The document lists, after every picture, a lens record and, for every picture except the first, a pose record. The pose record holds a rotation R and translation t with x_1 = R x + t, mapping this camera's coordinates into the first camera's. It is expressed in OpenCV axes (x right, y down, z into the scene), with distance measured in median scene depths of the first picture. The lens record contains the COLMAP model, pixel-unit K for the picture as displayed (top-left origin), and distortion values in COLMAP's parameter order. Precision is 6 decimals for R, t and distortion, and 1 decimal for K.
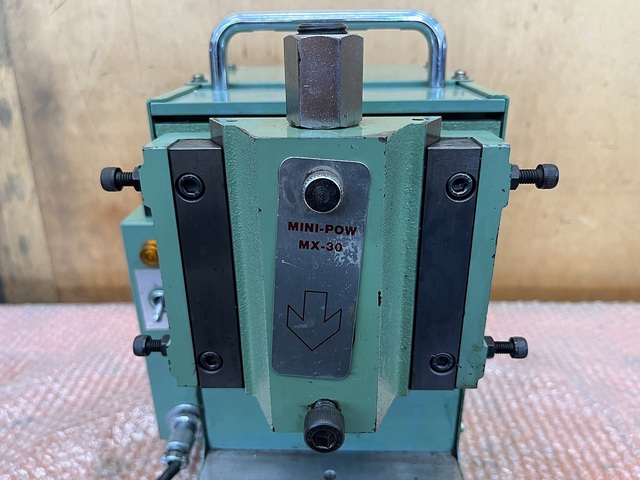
lens RADIAL K [[499.0, 0, 323.6], [0, 499.0, 241.5], [0, 0, 1]] dist [-0.000820, -0.046009]
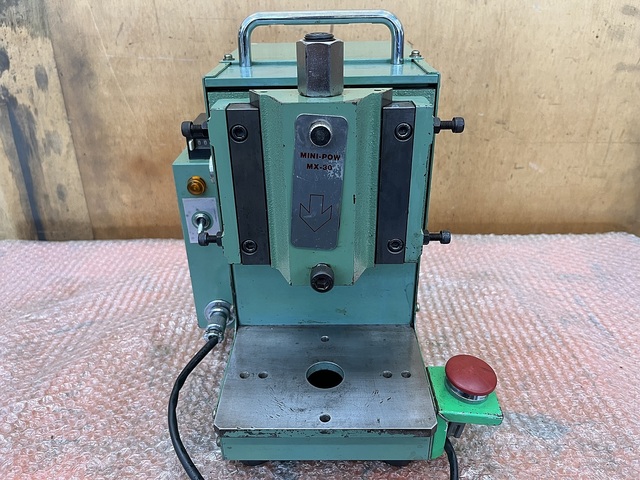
lens RADIAL K [[489.6, 0, 320.0], [0, 489.6, 240.0], [0, 0, 1]] dist [0.010982, -0.039027]
pose [[0.999903, -0.010009, 0.009723, -0.012028], [0.009180, 0.996598, 0.081907, 0.064033], [-0.010510, -0.081810, 0.996593, -0.366535]]
